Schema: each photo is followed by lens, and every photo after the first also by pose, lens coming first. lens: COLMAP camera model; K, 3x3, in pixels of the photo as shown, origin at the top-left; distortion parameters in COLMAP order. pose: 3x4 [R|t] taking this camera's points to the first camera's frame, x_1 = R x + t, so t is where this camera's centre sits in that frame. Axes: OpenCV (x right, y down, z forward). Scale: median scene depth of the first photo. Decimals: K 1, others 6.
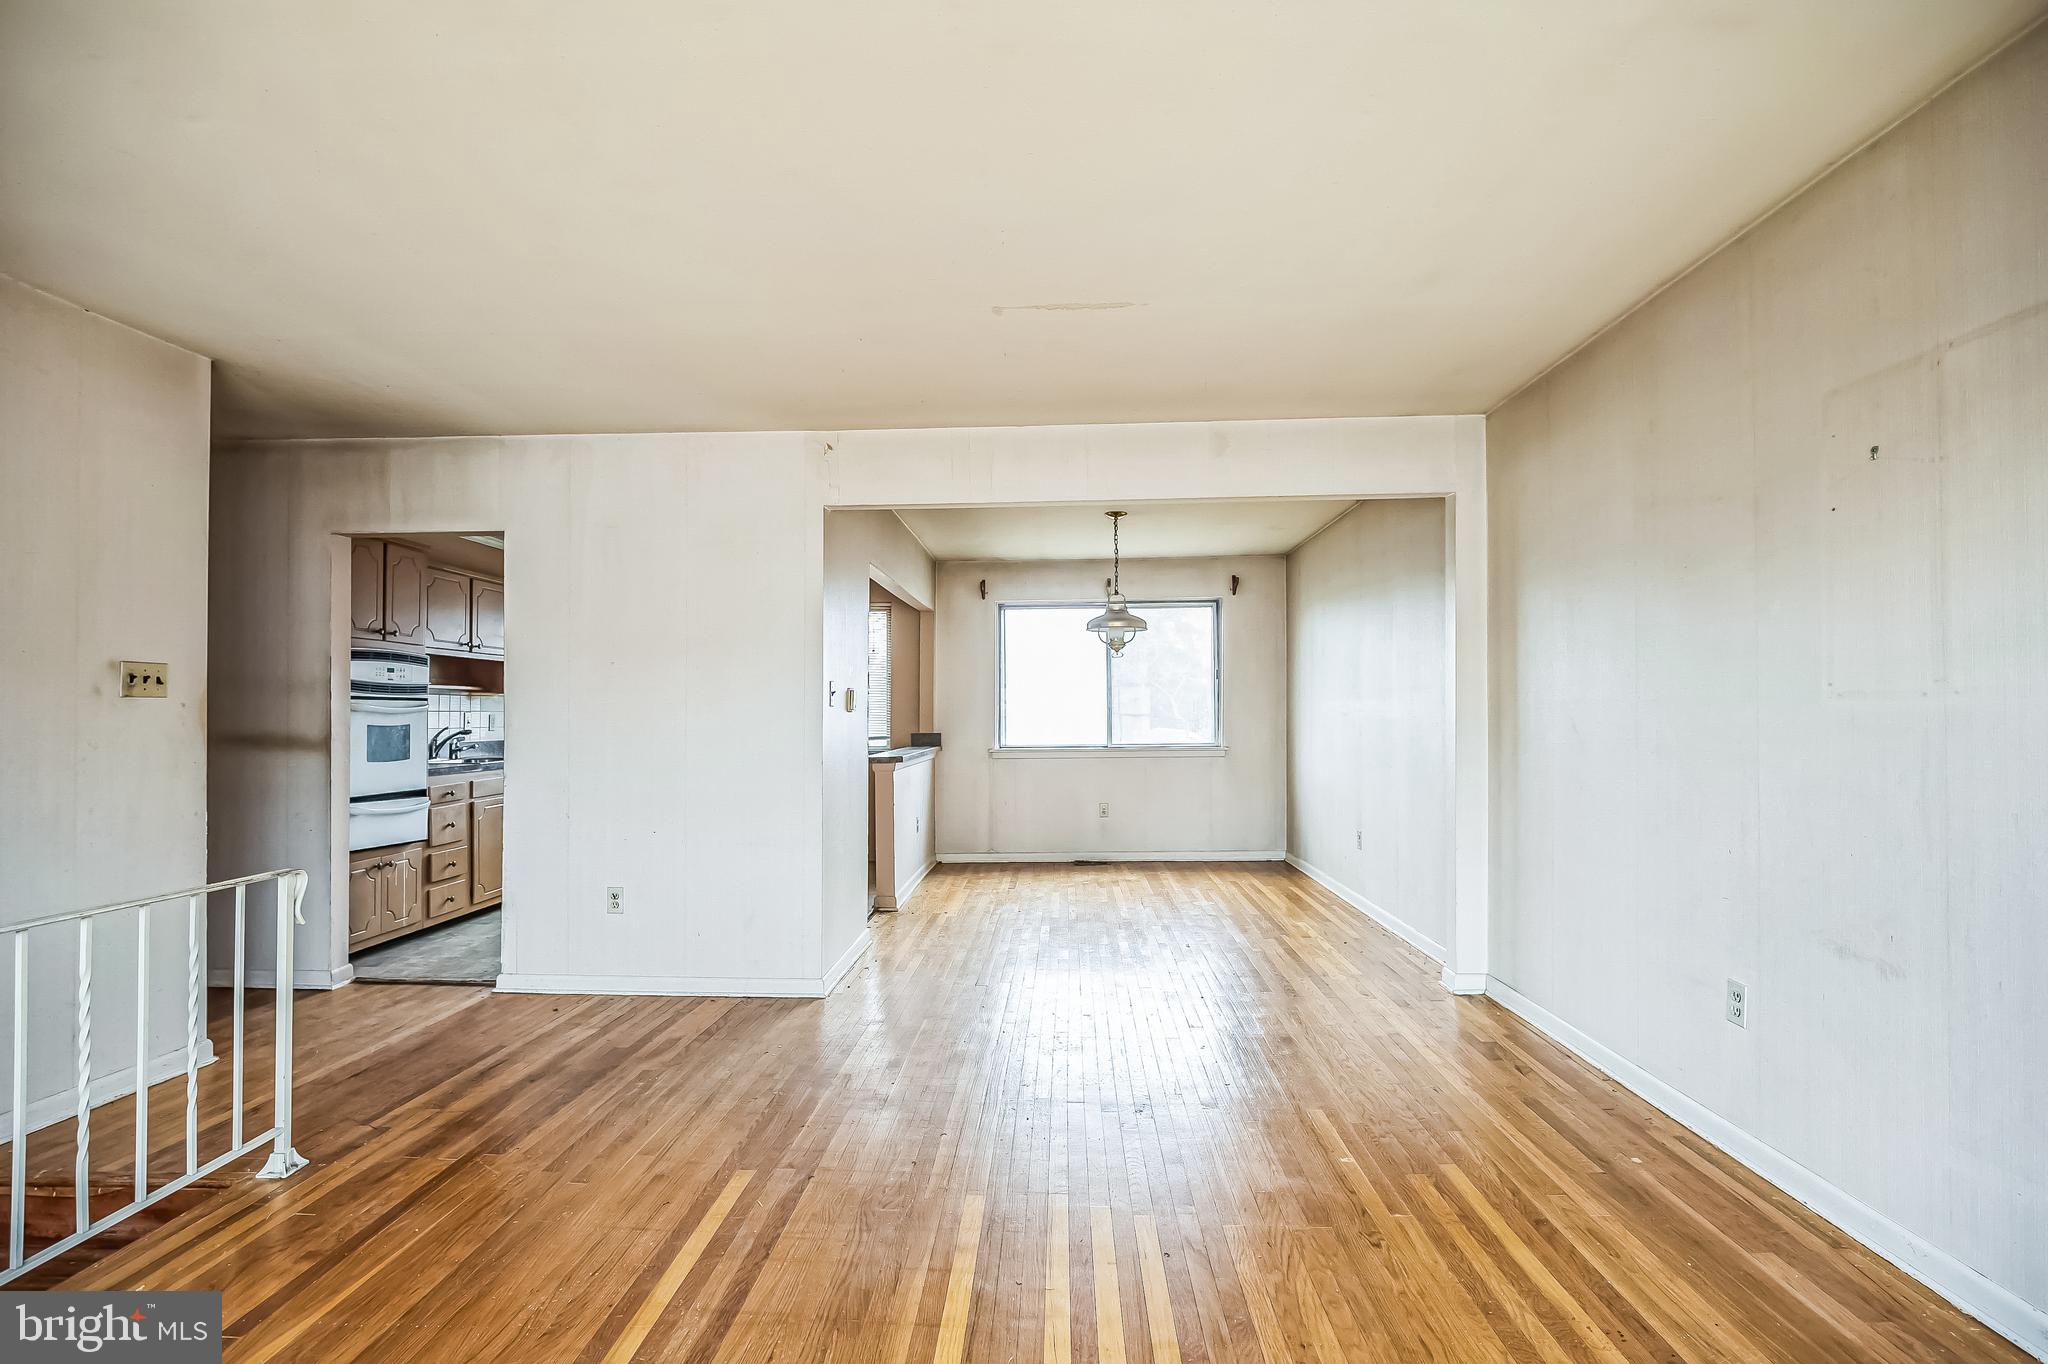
lens RADIAL K [[942.6, 0, 1025.4], [0, 942.6, 695.1], [0, 0, 1]] dist [-0.001889, -0.000167]
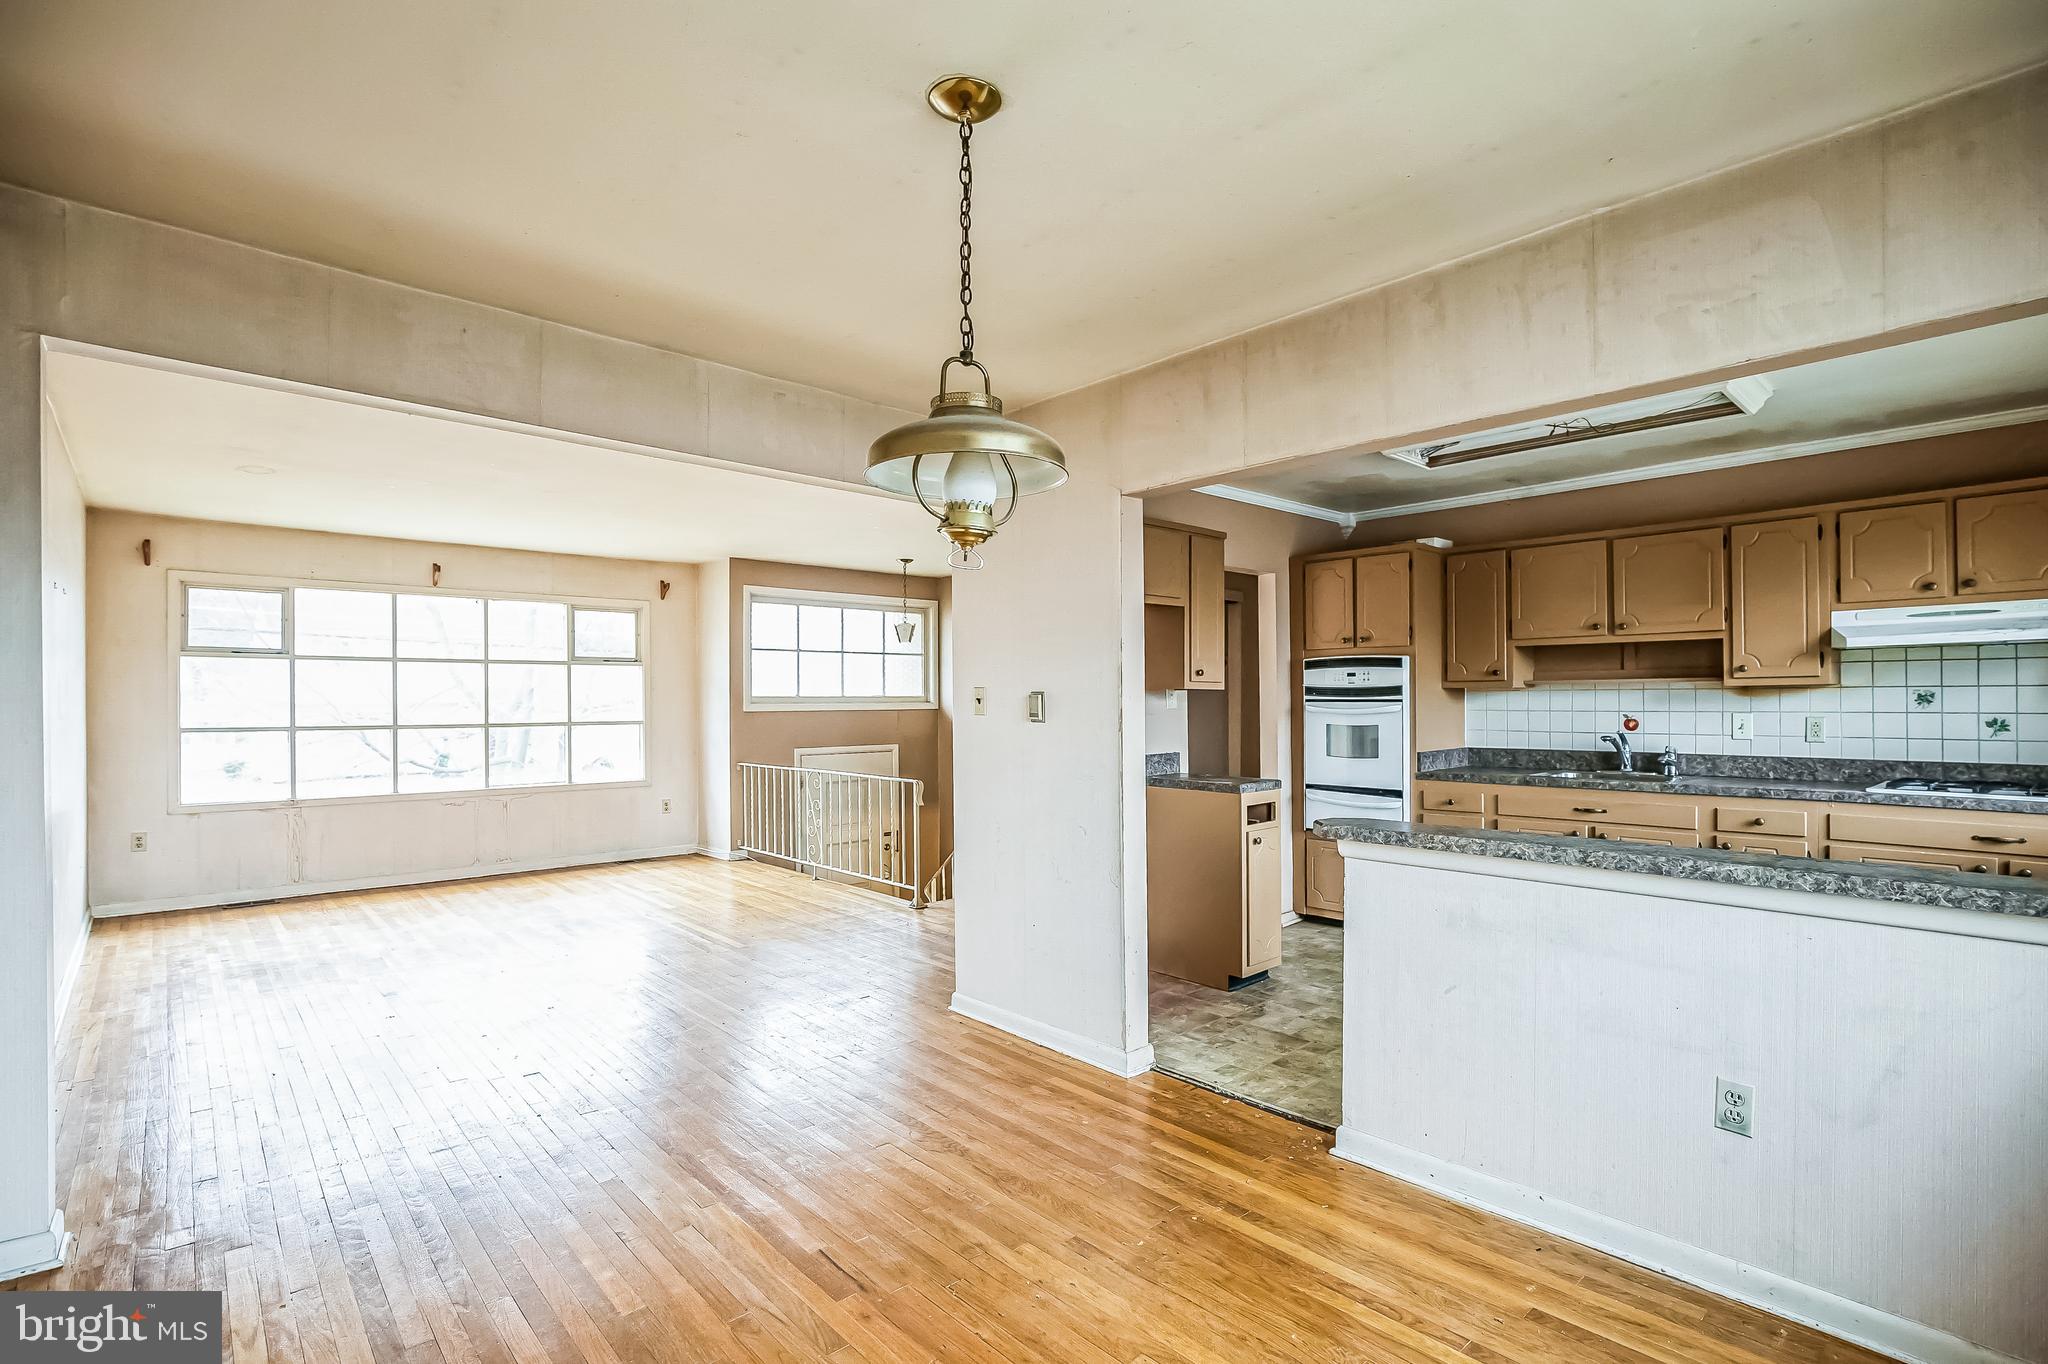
lens RADIAL K [[942.6, 0, 1013.1], [0, 942.6, 695.5], [0, 0, 1]] dist [-0.001889, -0.000167]
pose [[-0.704316, -0.000371, -0.709887, 0.631592], [0.015002, 0.999769, -0.015407, 0.014507], [0.709728, -0.021501, -0.704148, 2.707428]]
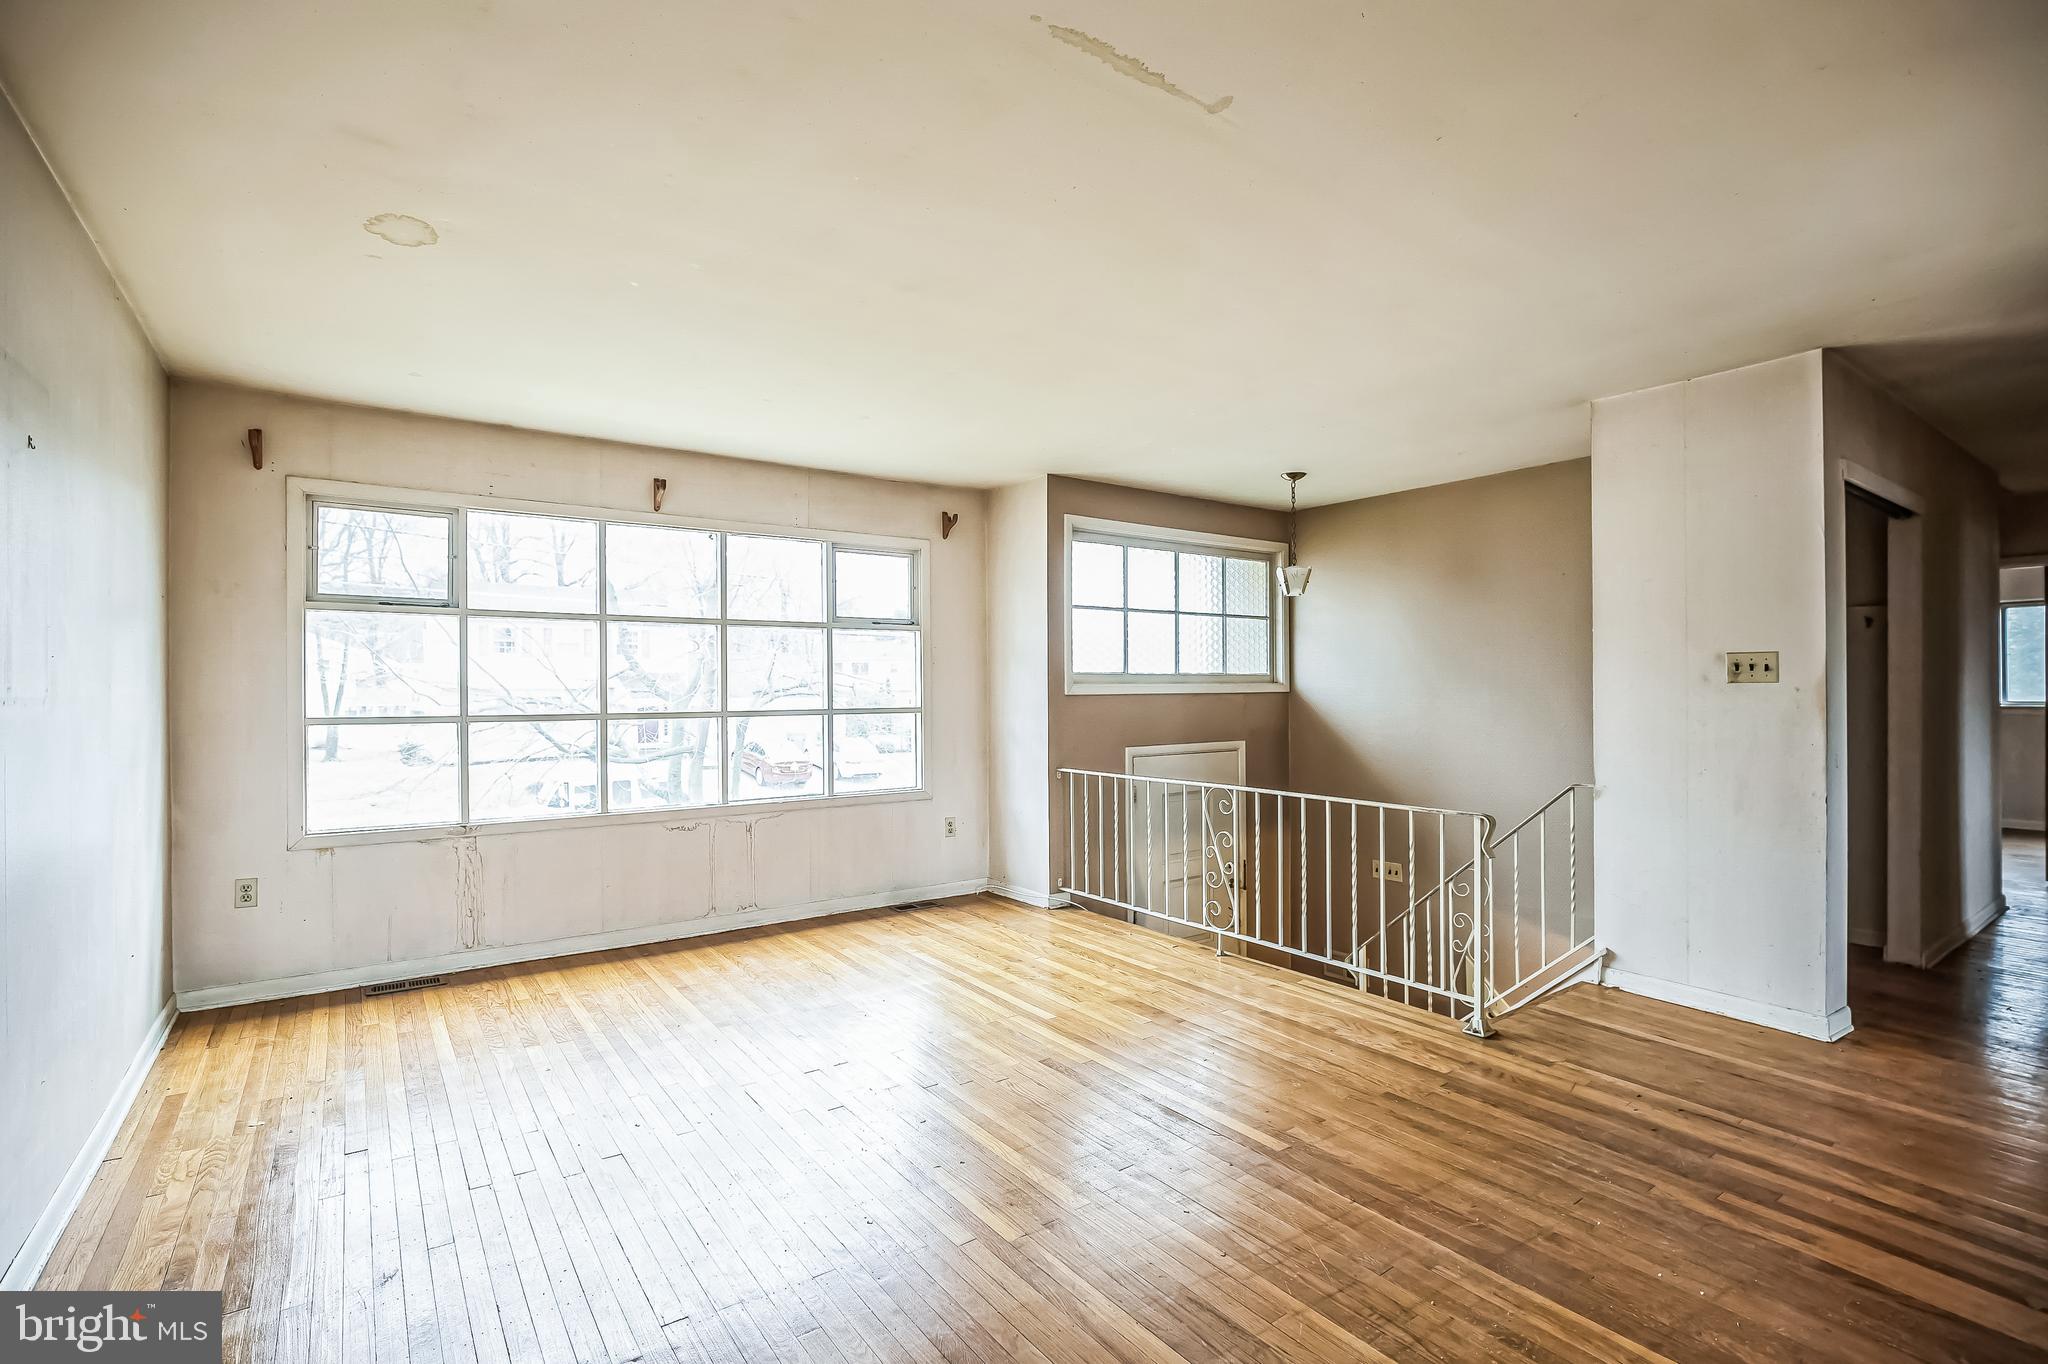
lens RADIAL K [[942.6, 0, 1035.2], [0, 942.6, 678.7], [0, 0, 1]] dist [-0.001889, -0.000167]
pose [[-0.771342, -0.001086, -0.636419, 0.463207], [0.013679, 0.999739, -0.018285, 0.006305], [0.636273, -0.022810, -0.771126, 1.327545]]
